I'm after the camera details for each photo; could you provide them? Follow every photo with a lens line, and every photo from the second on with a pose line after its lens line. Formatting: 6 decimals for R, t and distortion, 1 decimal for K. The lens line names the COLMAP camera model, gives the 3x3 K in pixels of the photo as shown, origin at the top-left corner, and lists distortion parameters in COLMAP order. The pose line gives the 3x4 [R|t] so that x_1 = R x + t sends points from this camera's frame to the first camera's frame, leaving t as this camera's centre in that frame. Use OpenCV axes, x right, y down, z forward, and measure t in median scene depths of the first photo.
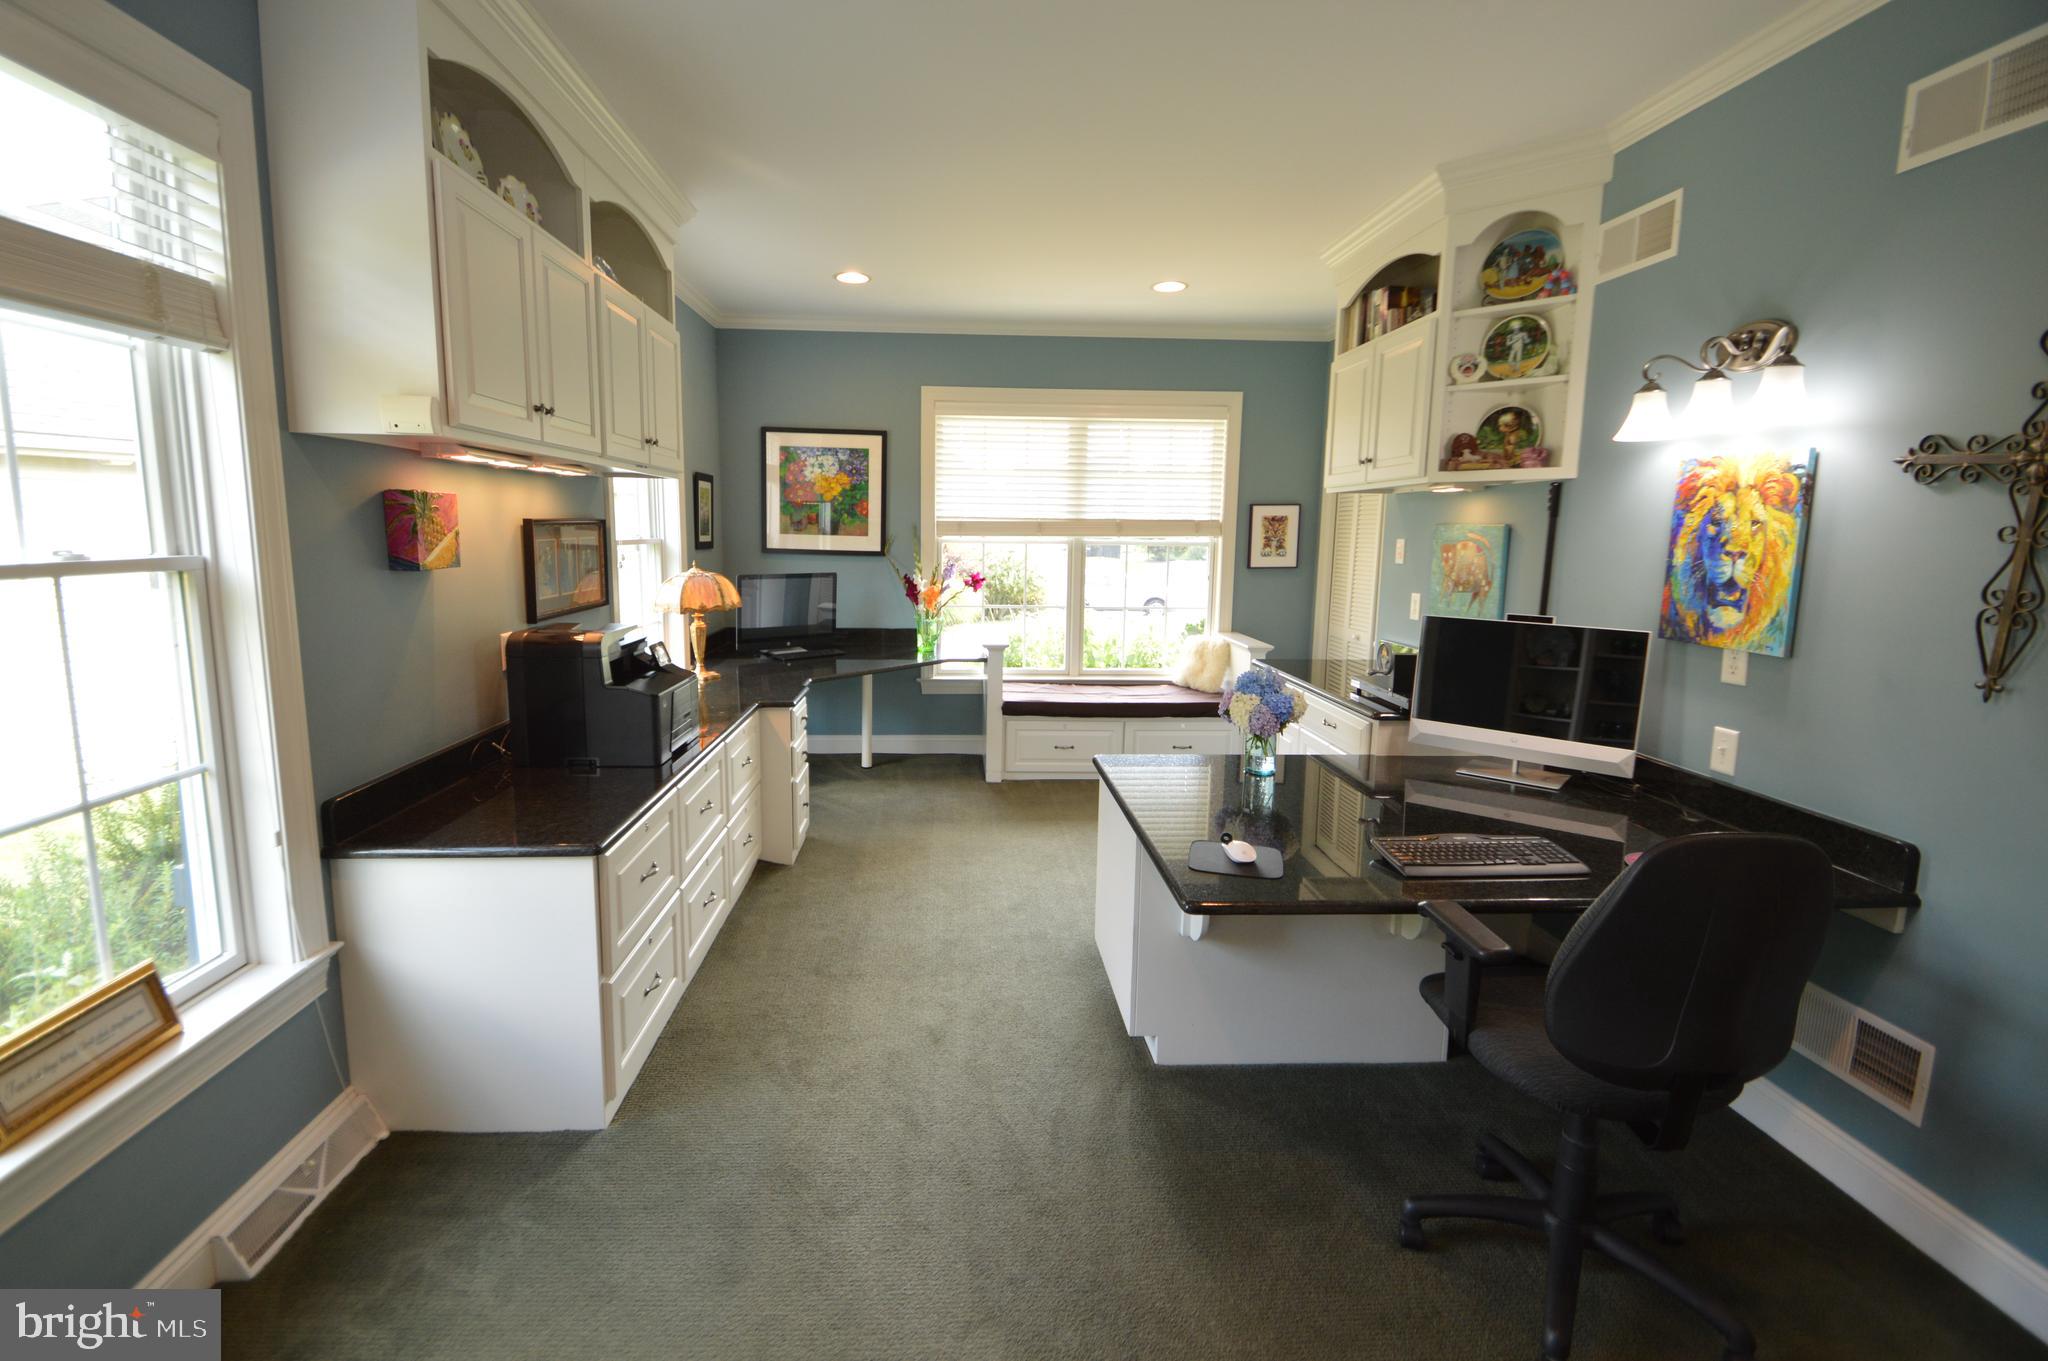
lens RADIAL K [[904.0, 0, 982.0], [0, 904.0, 667.2], [0, 0, 1]] dist [0.014345, -0.015565]
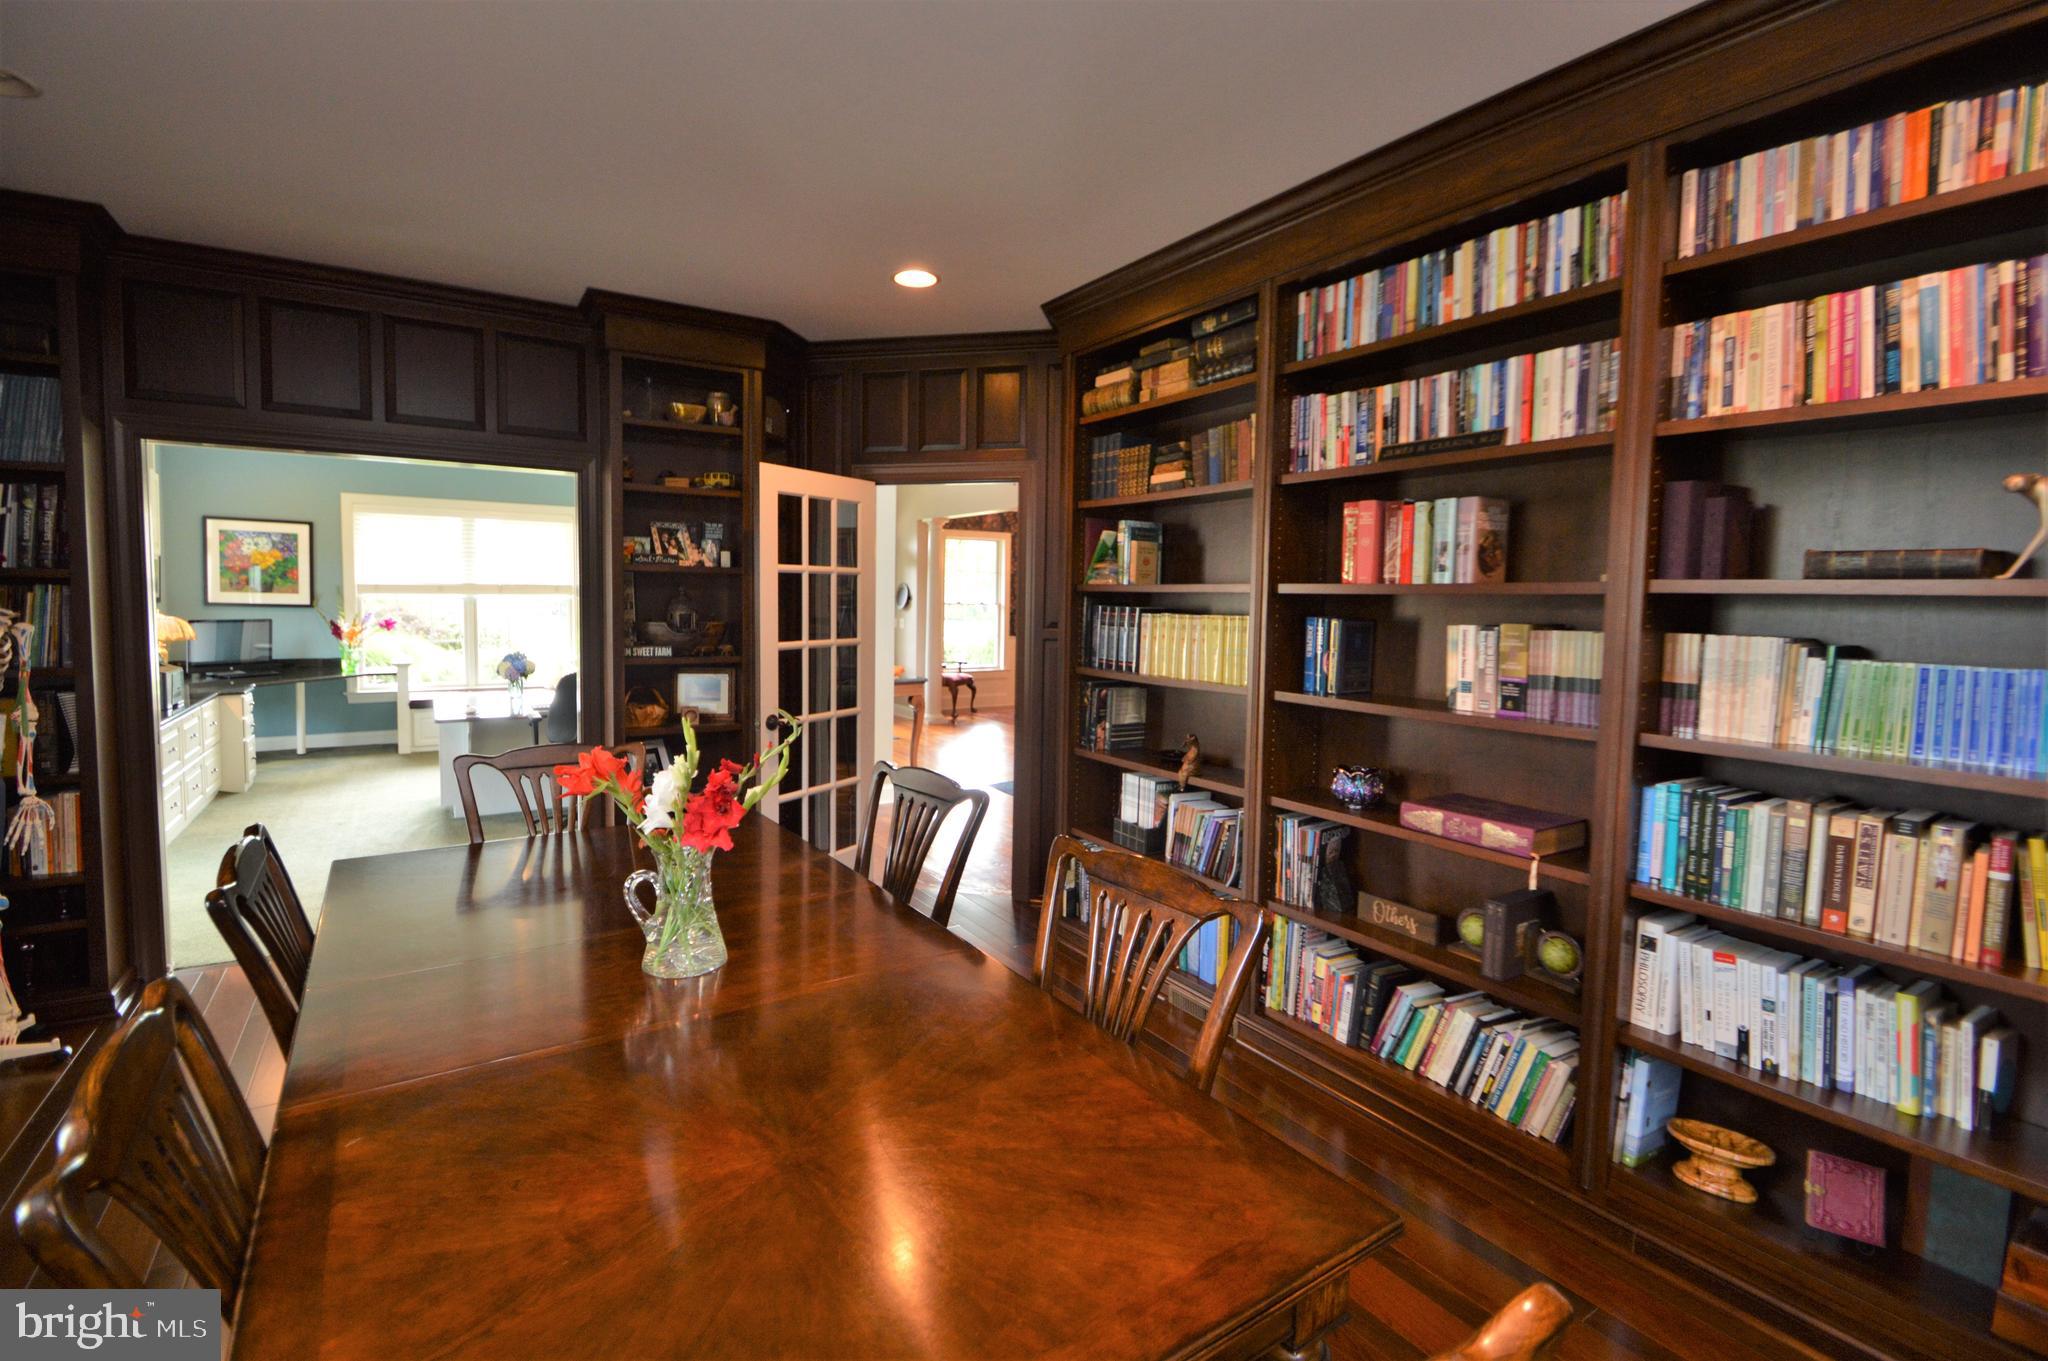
lens RADIAL K [[904.0, 0, 992.2], [0, 904.0, 660.5], [0, 0, 1]] dist [0.014345, -0.015565]
pose [[0.865087, -0.030794, 0.500675, 0.153986], [0.067946, 0.996109, -0.056134, 0.174618], [-0.496998, 0.082580, 0.863813, -1.171678]]
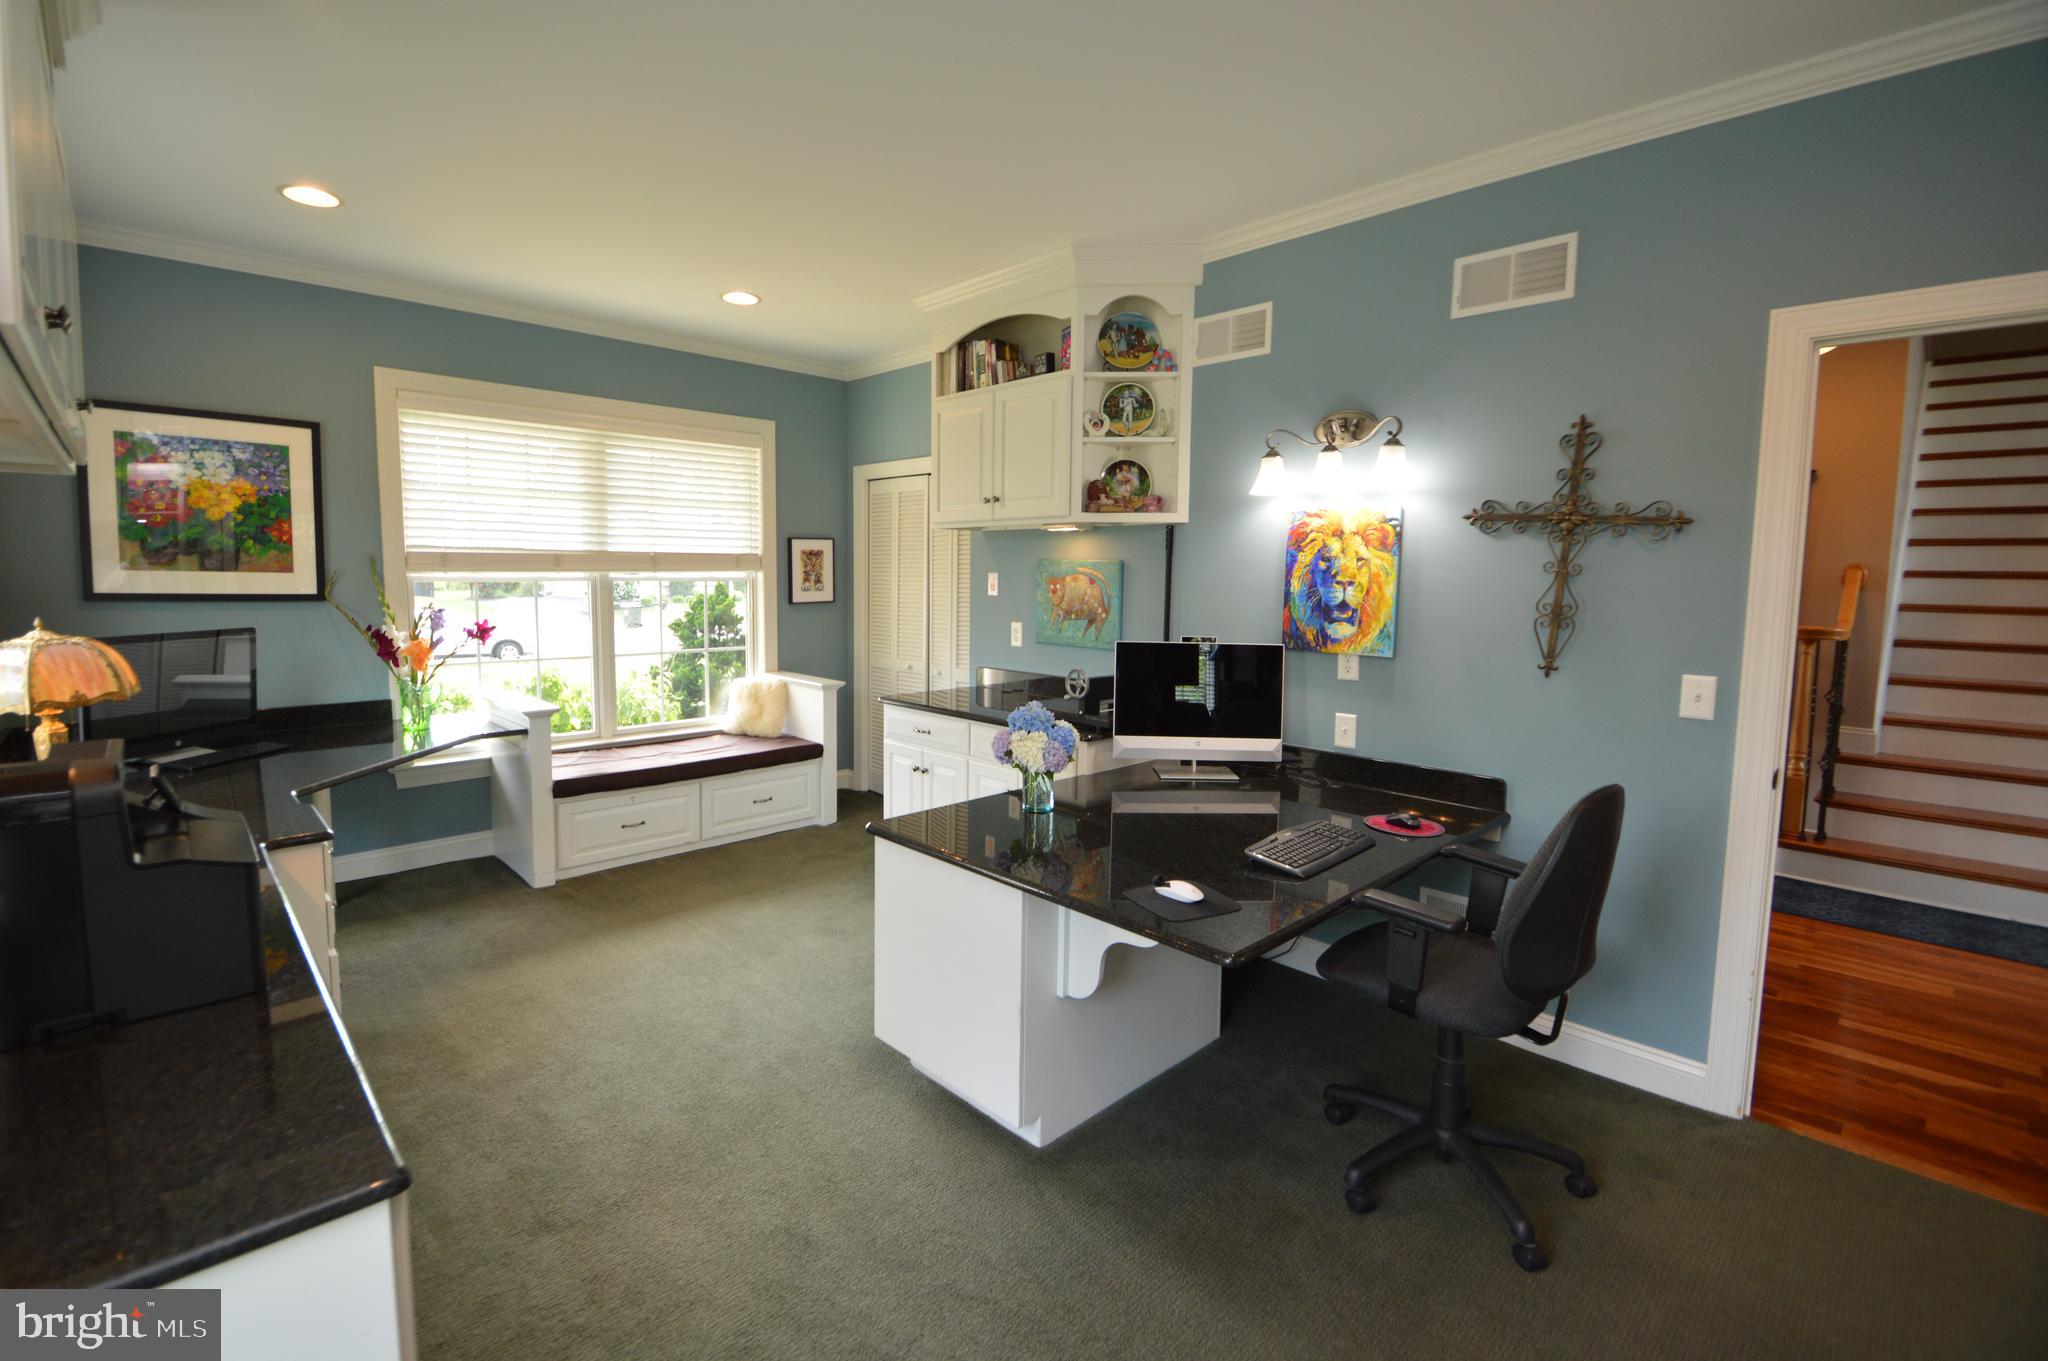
lens RADIAL K [[904.0, 0, 1002.0], [0, 904.0, 662.3], [0, 0, 1]] dist [0.014345, -0.015565]
pose [[0.752909, -0.069787, 0.654414, -0.265089], [0.097543, 0.995213, -0.006095, -0.030534], [-0.650856, 0.068422, 0.756112, 0.201681]]
